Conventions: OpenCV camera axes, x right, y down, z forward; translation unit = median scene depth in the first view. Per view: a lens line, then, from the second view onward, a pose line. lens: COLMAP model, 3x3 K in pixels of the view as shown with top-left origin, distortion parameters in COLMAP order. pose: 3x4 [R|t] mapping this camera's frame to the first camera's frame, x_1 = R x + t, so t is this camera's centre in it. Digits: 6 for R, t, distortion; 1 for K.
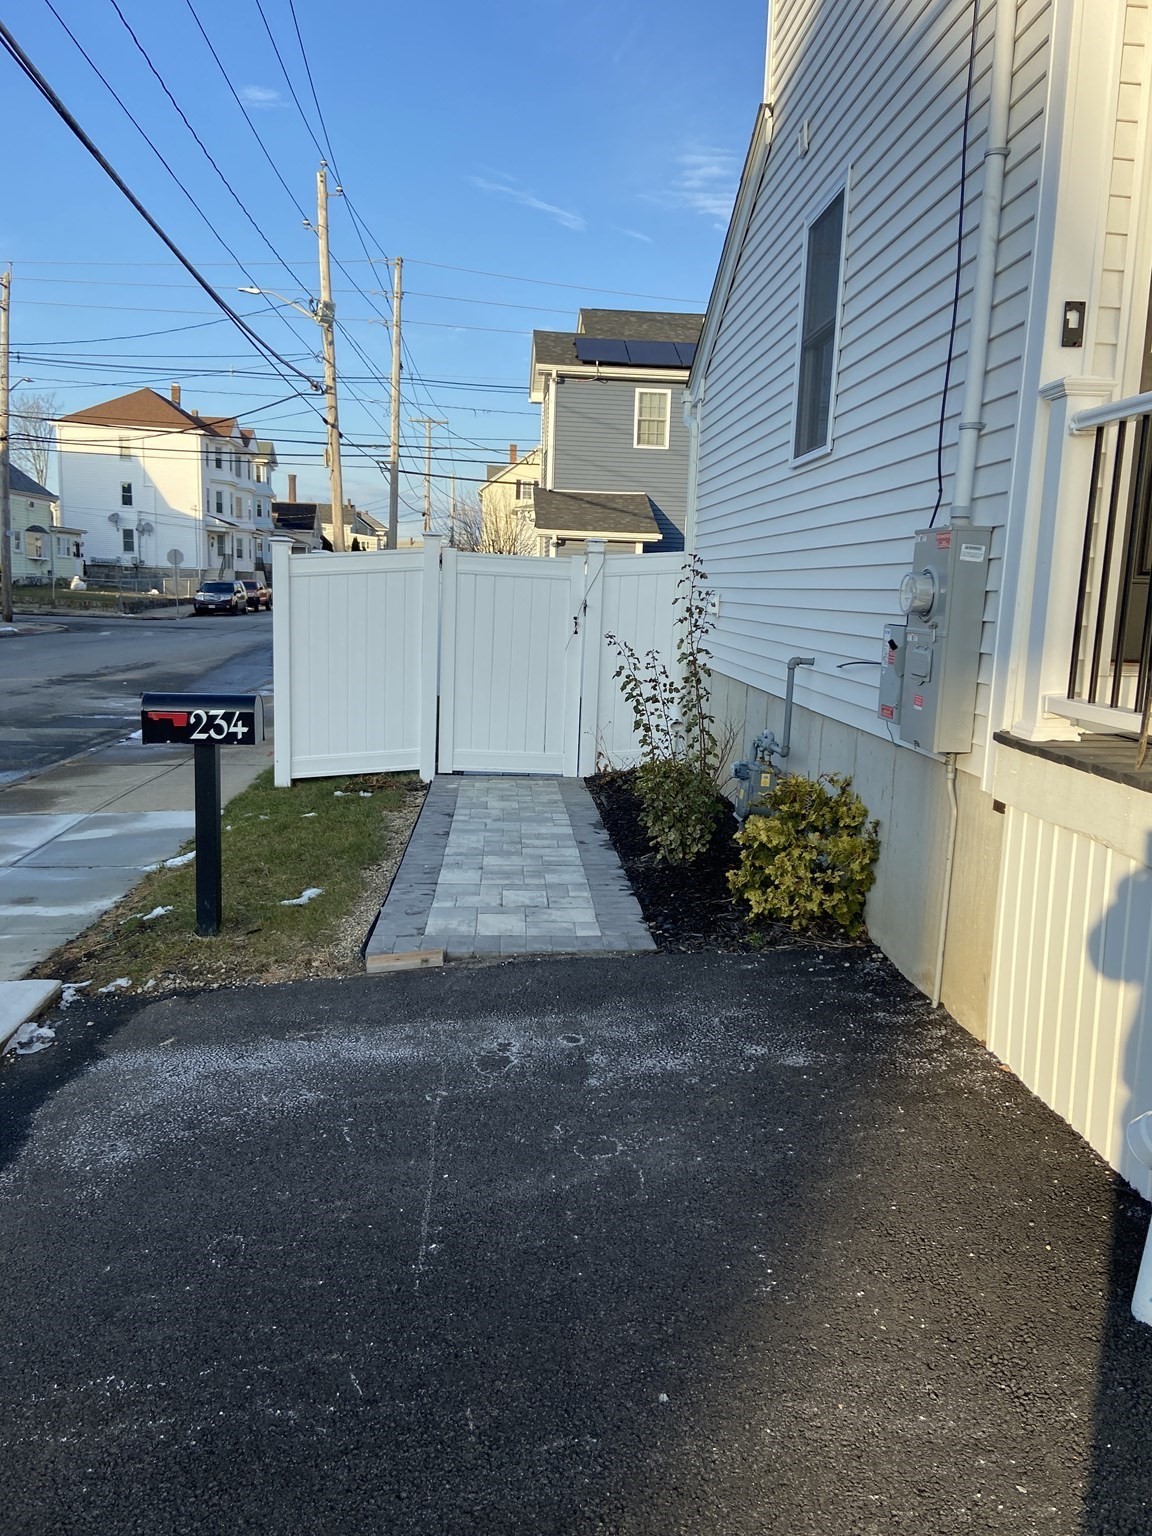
lens RADIAL K [[1122.1, 0, 576.5], [0, 1122.1, 765.1], [0, 0, 1]] dist [0.112035, -0.134554]
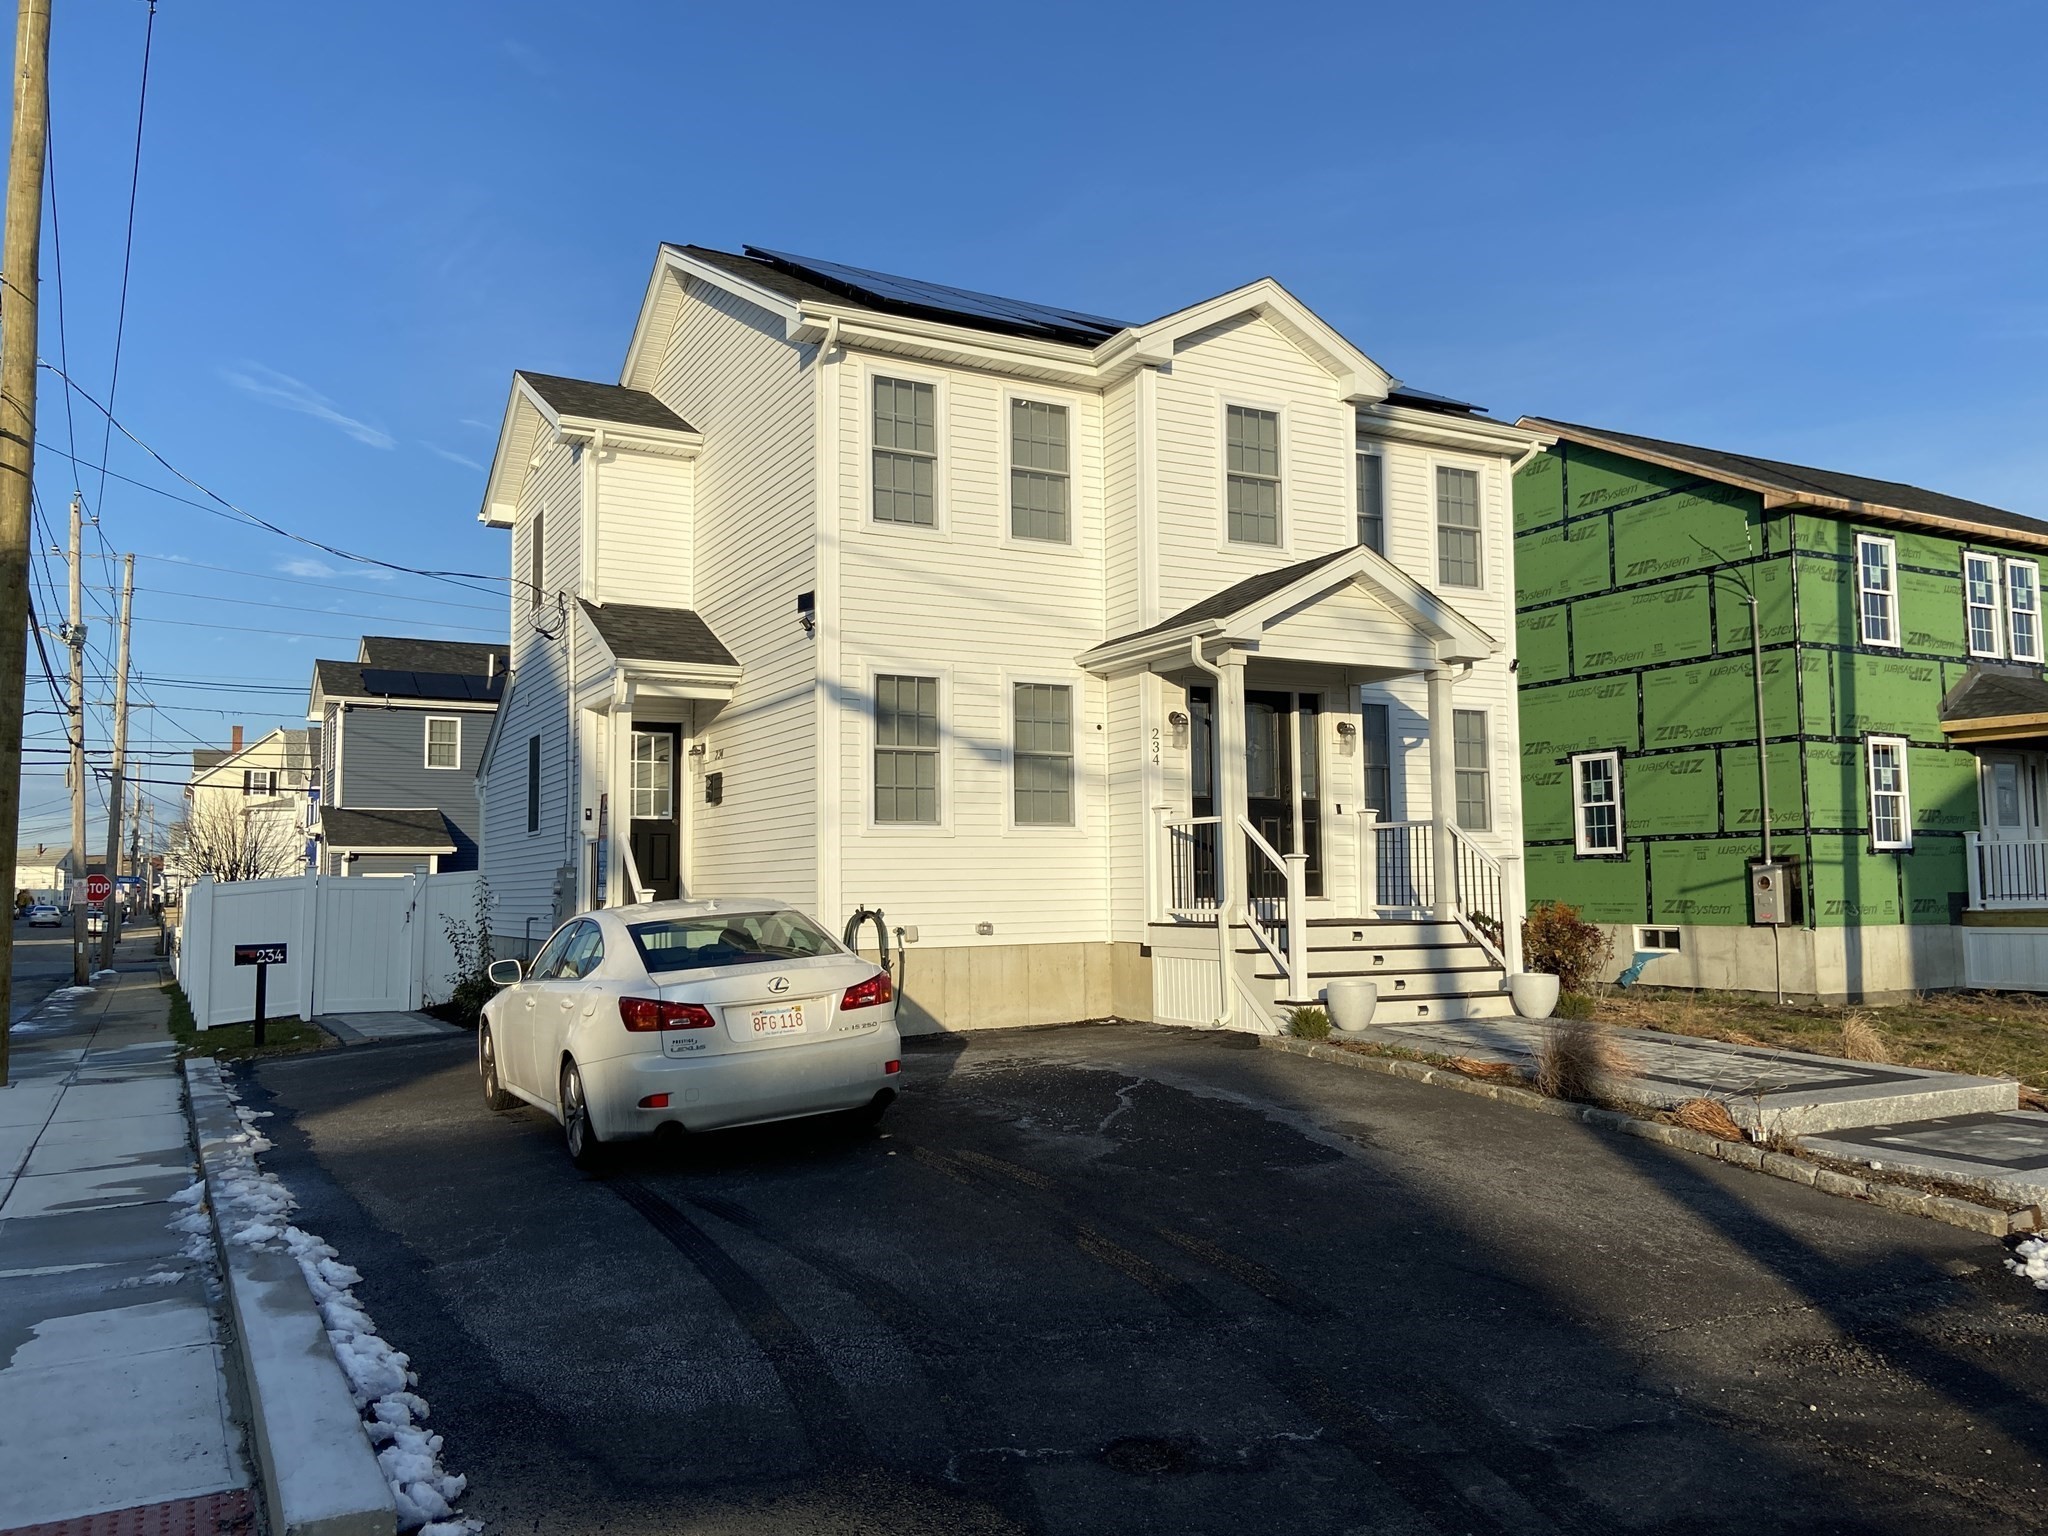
lens RADIAL K [[1567.9, 0, 1024.0], [0, 1567.9, 768.0], [0, 0, 1]] dist [0.126526, -0.137811]
pose [[0.911507, -0.007460, 0.411216, -0.052418], [0.102525, 0.972393, -0.209618, 0.093788], [-0.398300, 0.233228, 0.887109, -0.566096]]
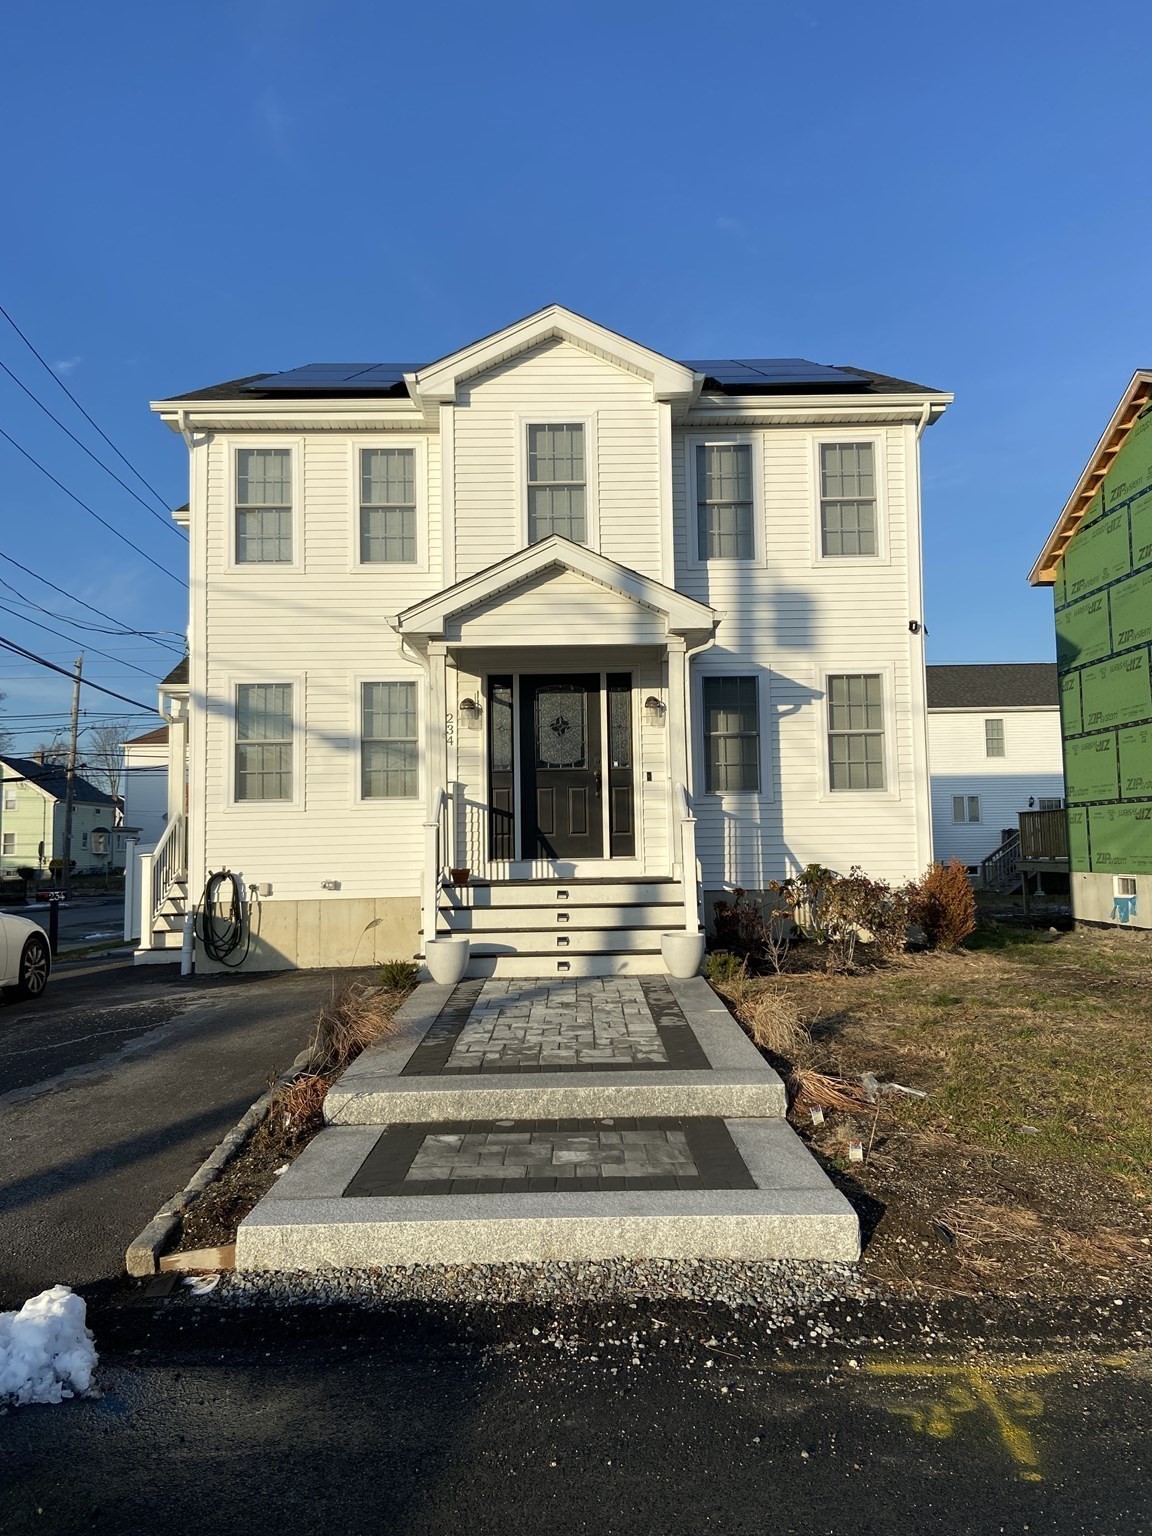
lens RADIAL K [[1122.1, 0, 576.5], [0, 1122.1, 765.1], [0, 0, 1]] dist [0.112035, -0.134554]
pose [[0.997087, -0.052874, -0.054976, 0.329033], [0.038664, 0.971647, -0.233254, 0.099428], [0.065750, 0.230449, 0.970861, -0.533098]]
